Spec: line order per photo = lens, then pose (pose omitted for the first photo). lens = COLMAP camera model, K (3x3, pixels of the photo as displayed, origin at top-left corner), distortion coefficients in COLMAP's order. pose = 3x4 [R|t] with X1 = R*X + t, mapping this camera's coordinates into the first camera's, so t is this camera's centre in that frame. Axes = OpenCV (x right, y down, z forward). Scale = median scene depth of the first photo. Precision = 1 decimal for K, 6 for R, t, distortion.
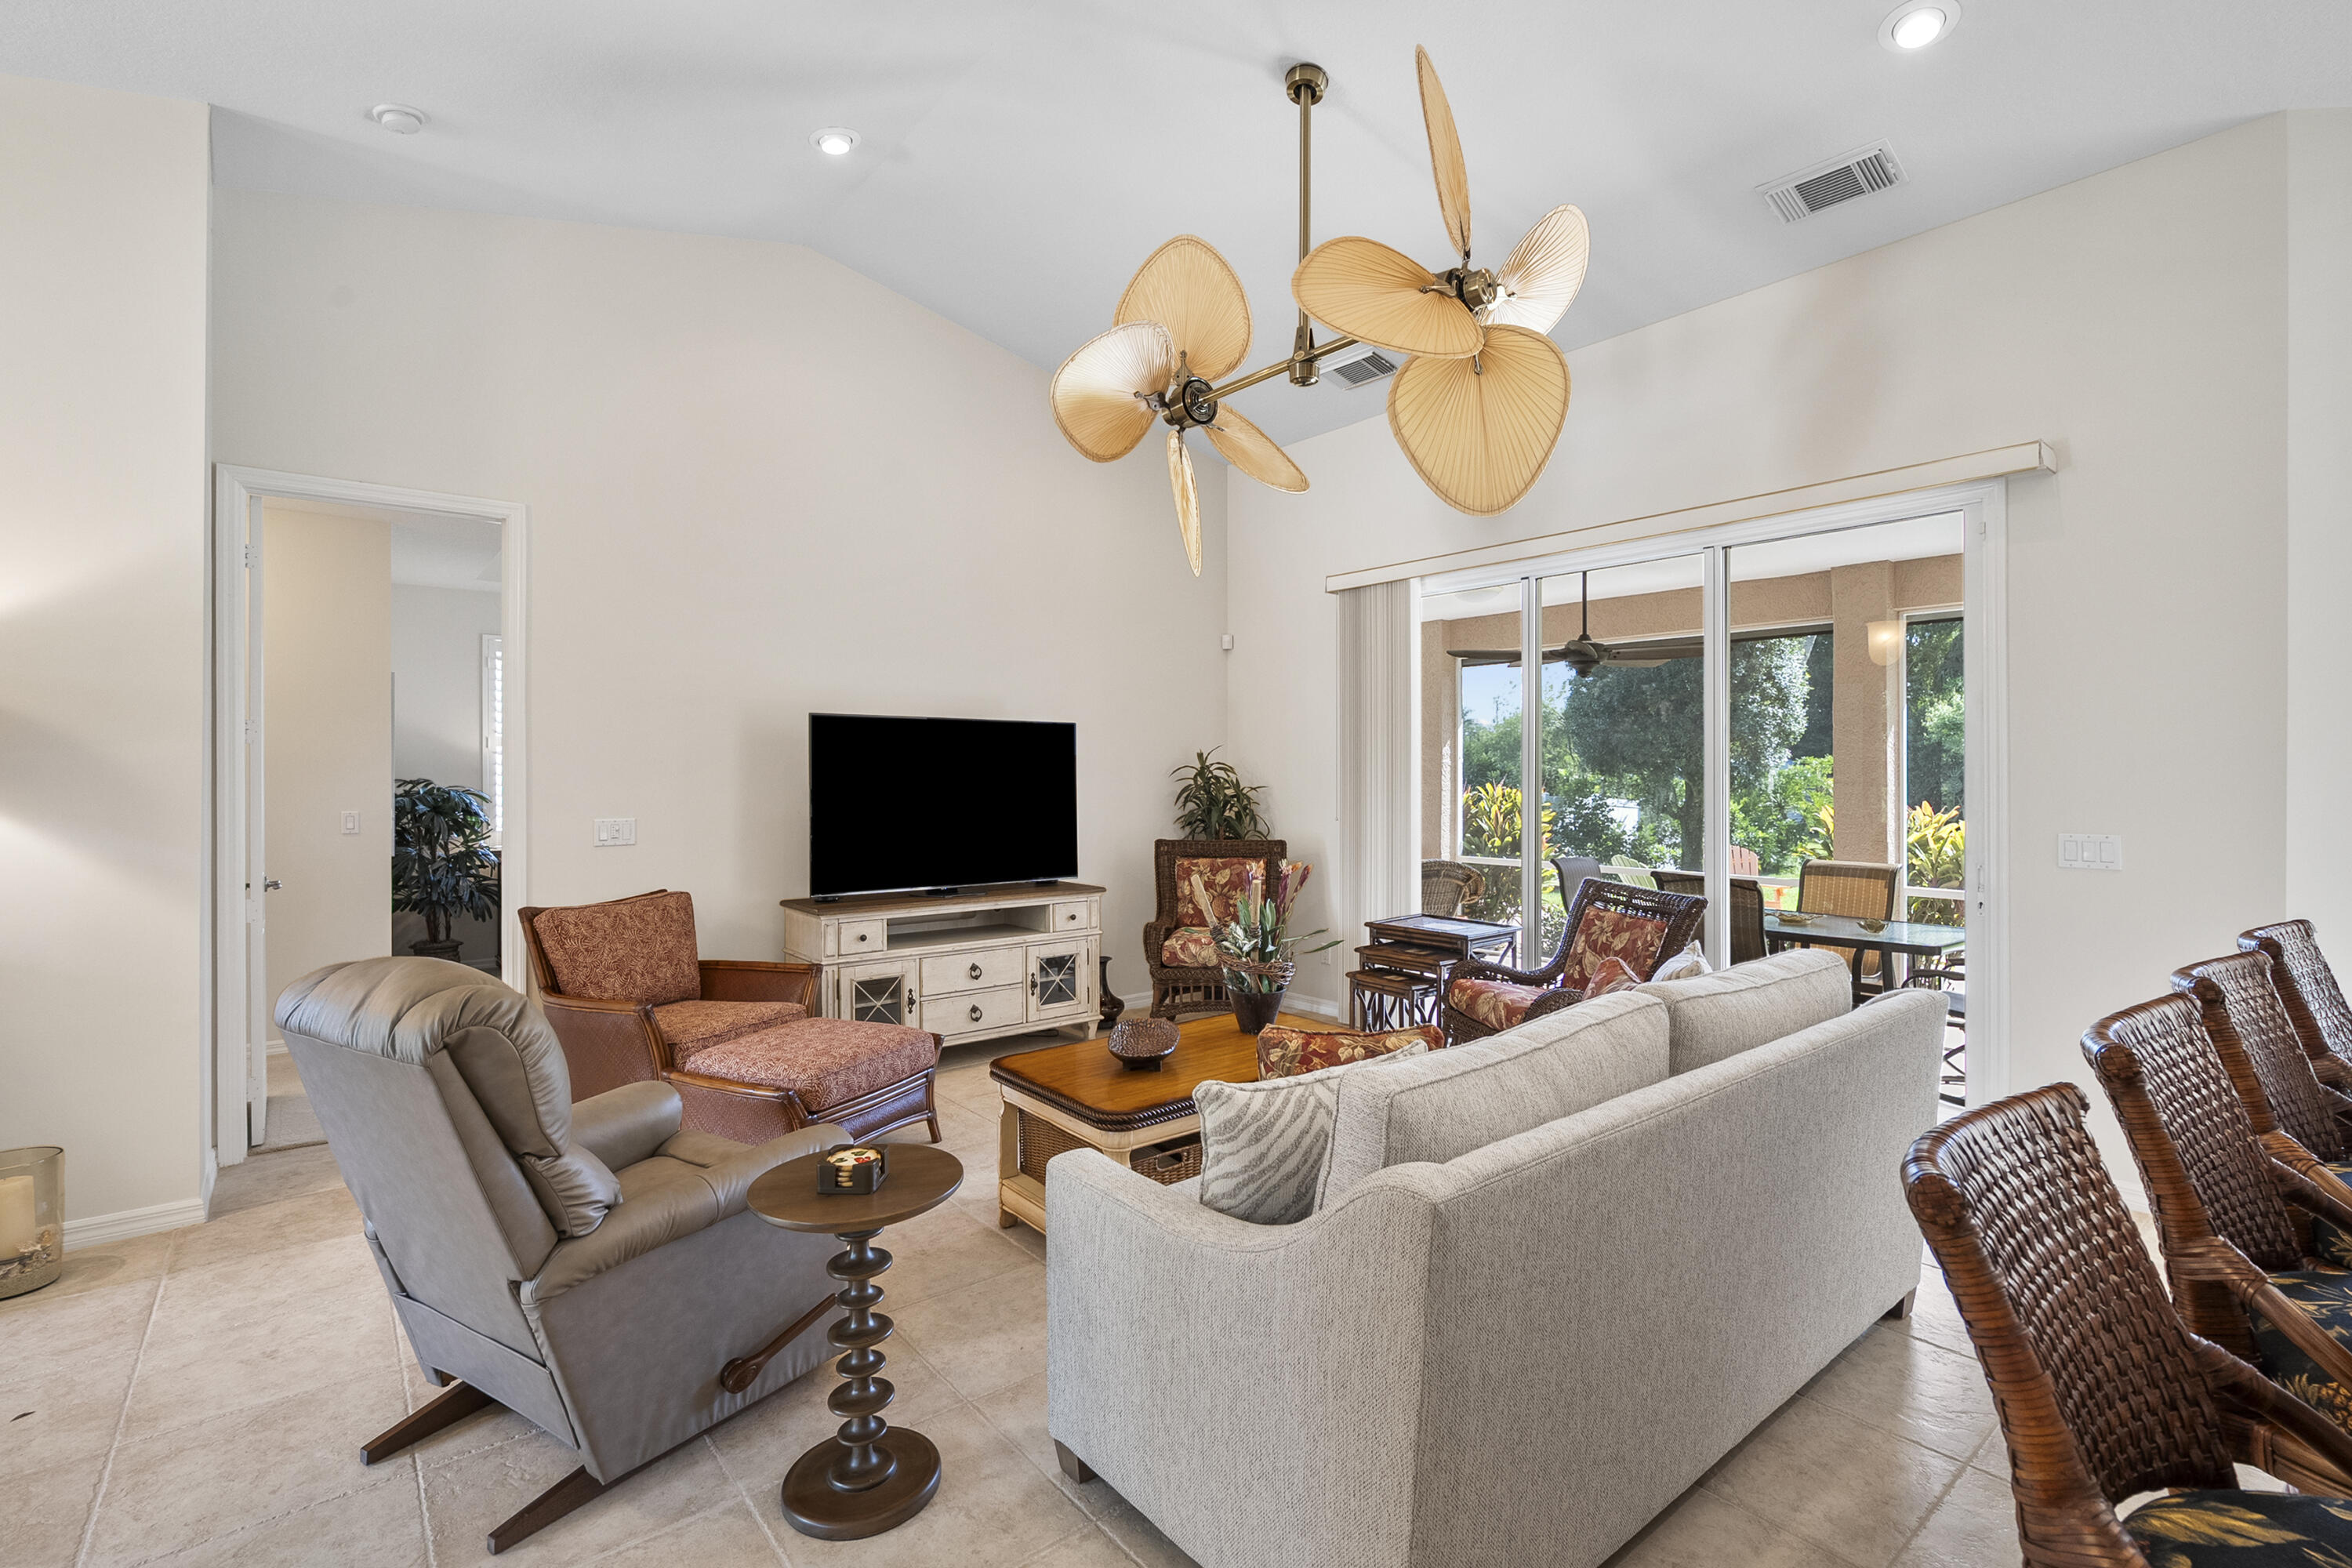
lens RADIAL K [[1061.8, 0, 1178.0], [0, 1061.8, 773.4], [0, 0, 1]] dist [-0.000052, 0.001177]
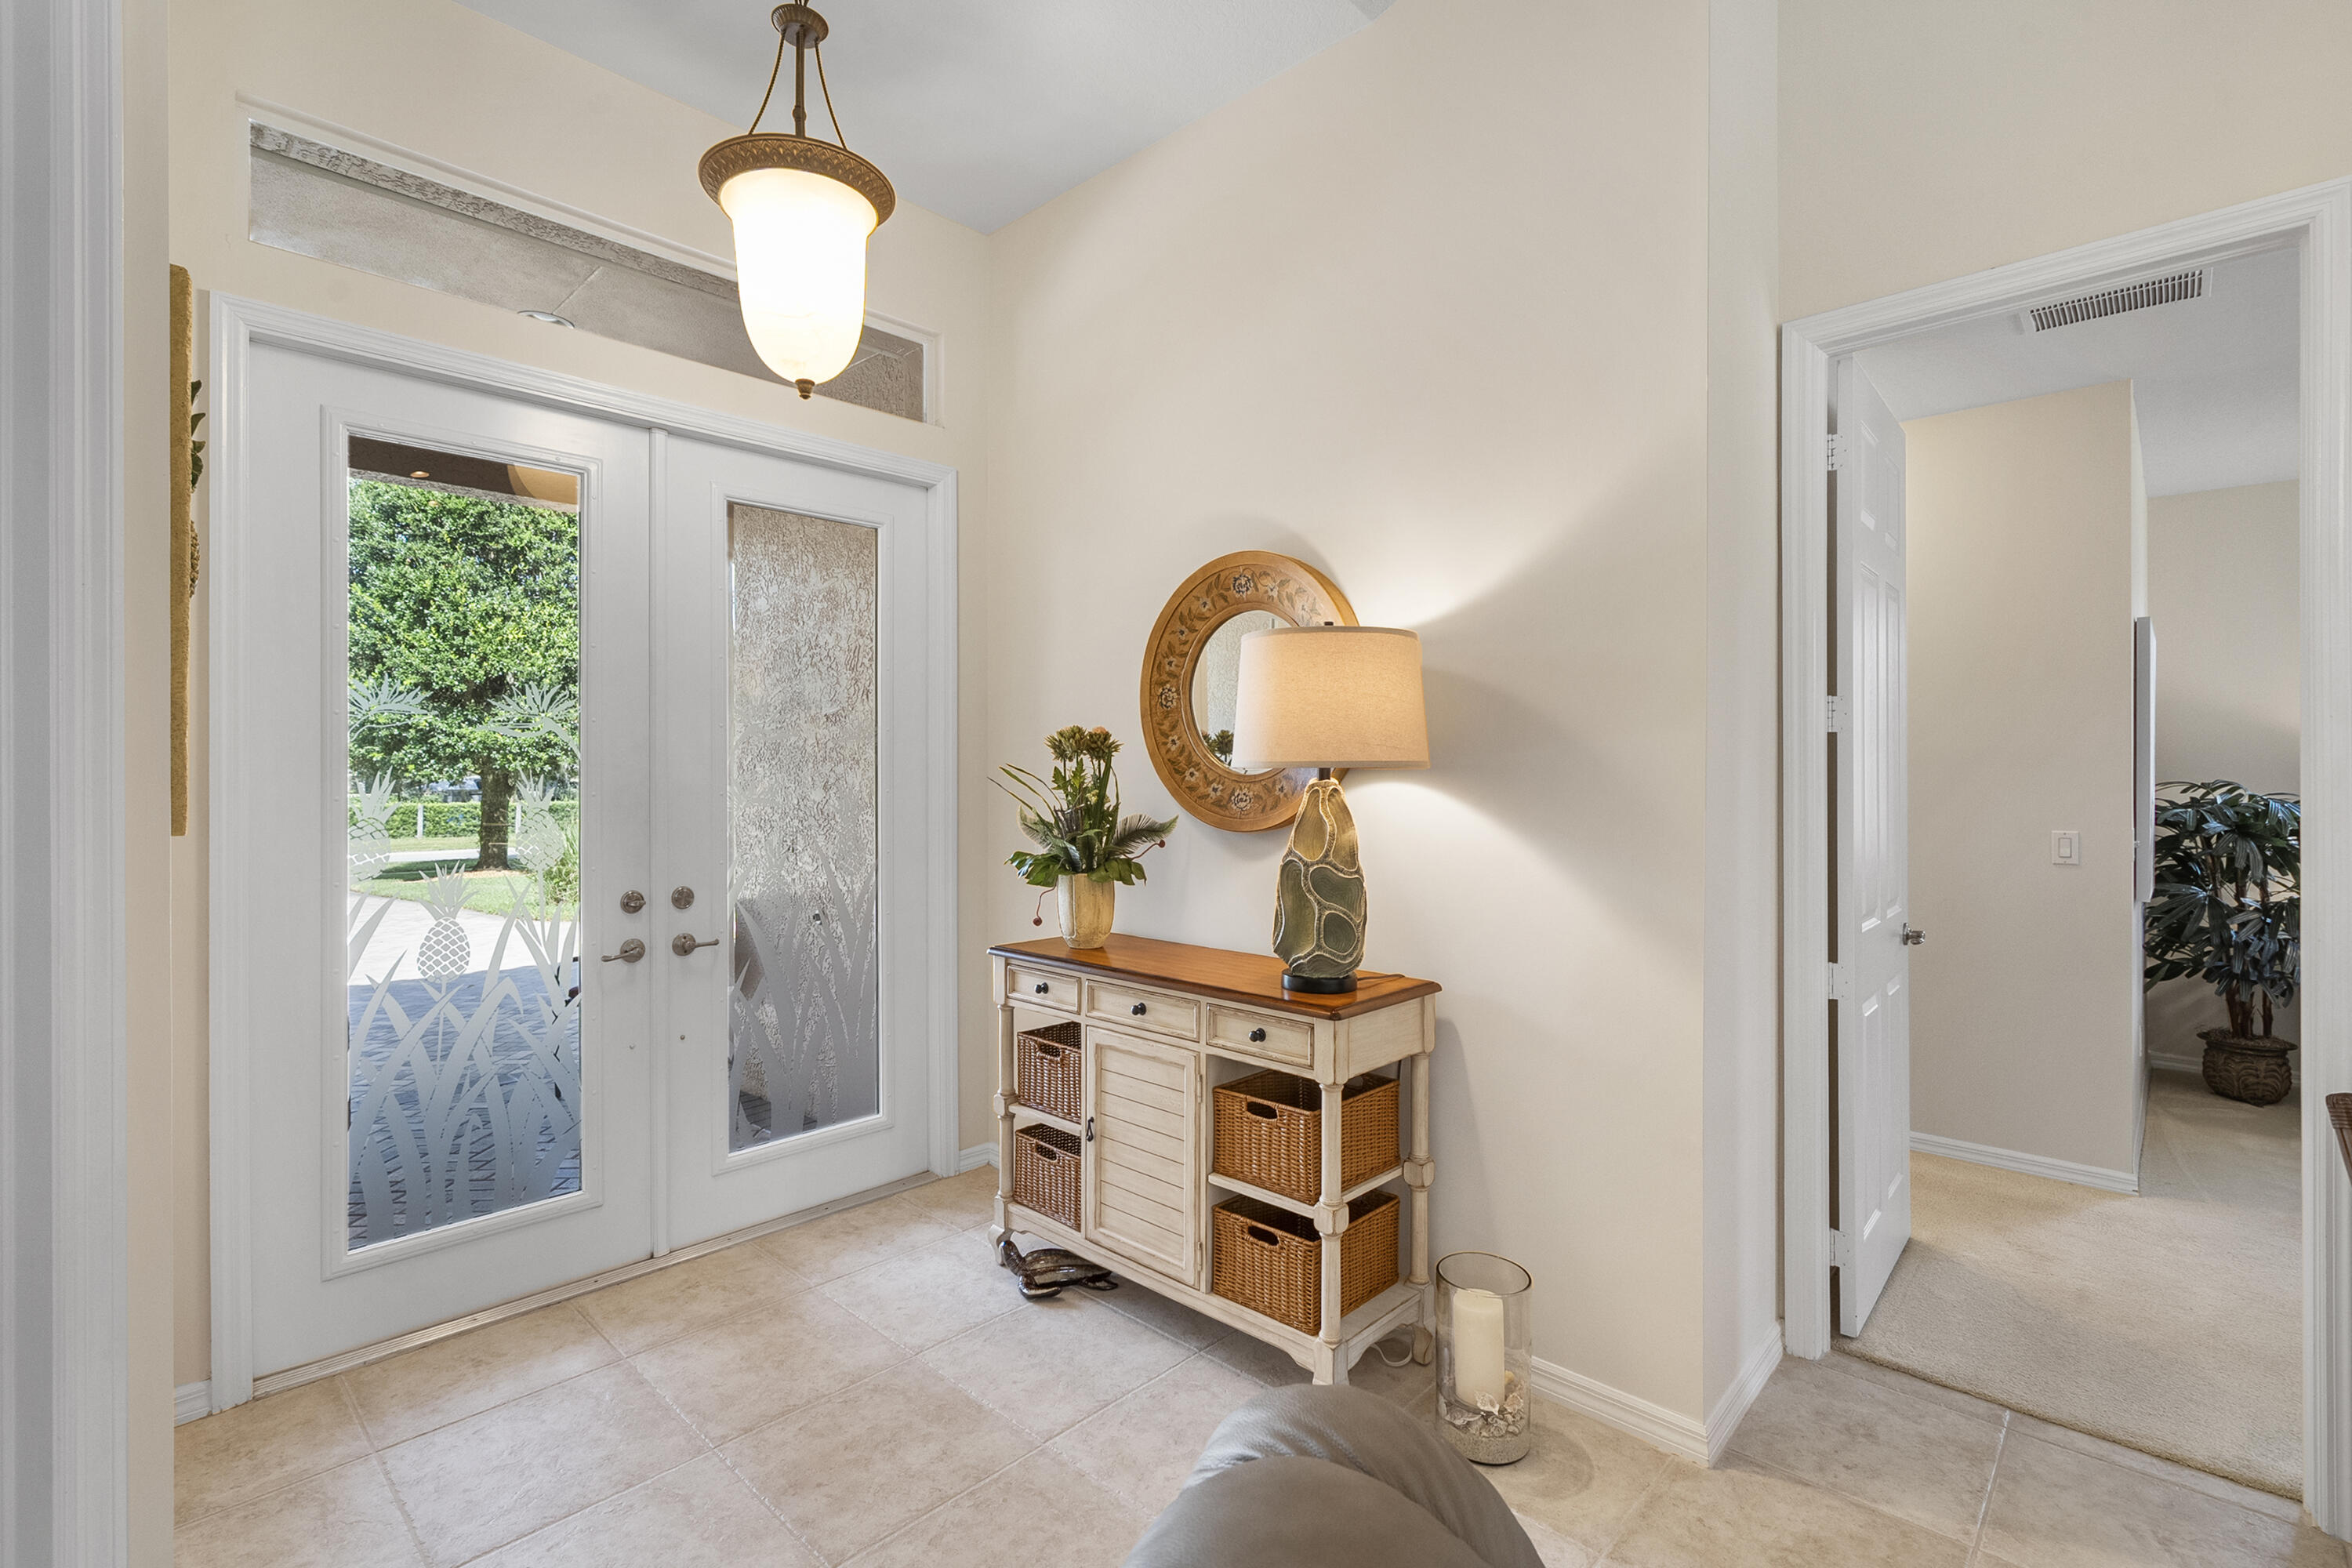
lens RADIAL K [[1061.8, 0, 1168.4], [0, 1061.8, 777.2], [0, 0, 1]] dist [-0.000052, 0.001177]
pose [[0.127388, 0.003319, -0.991847, -0.212596], [0.003288, 0.999987, 0.003769, -0.002672], [0.991847, -0.003741, 0.127376, 0.401152]]
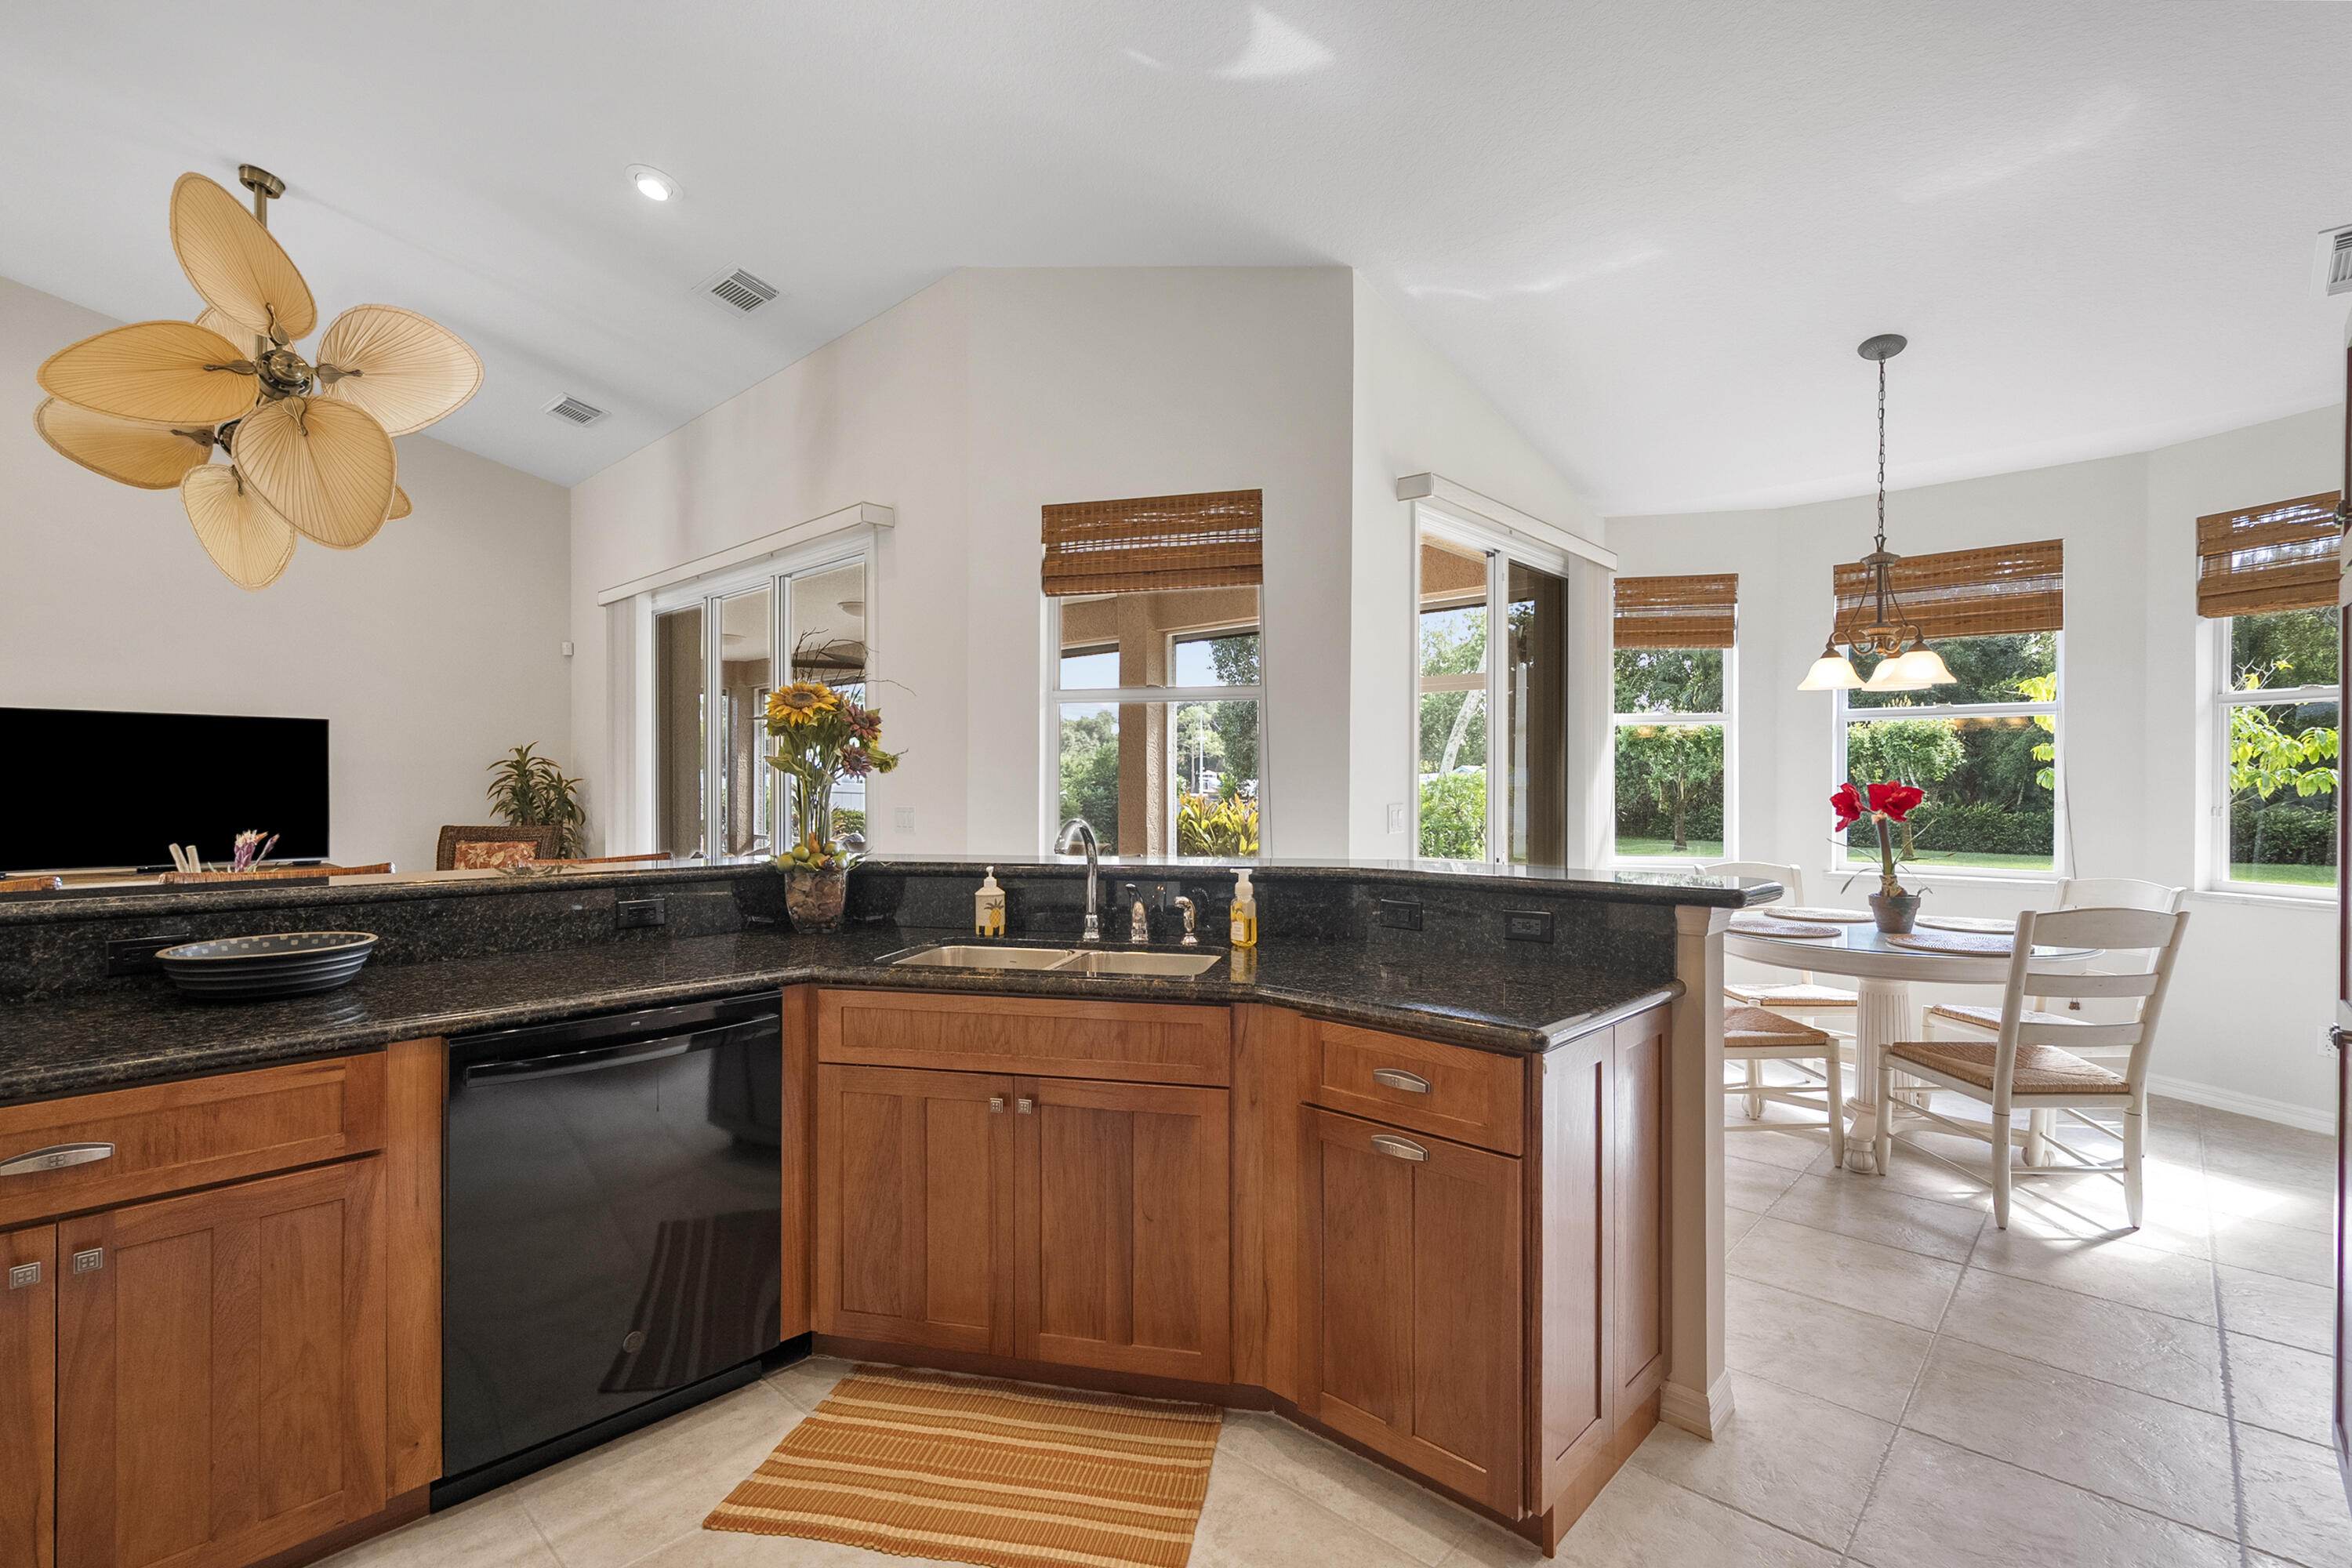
lens RADIAL K [[1061.8, 0, 1172.9], [0, 1061.8, 778.5], [0, 0, 1]] dist [-0.000052, 0.001177]
pose [[0.992399, 0.003065, 0.123026, 0.744567], [-0.003061, 0.999995, -0.000216, 0.014402], [-0.123026, -0.000162, 0.992403, -0.235501]]
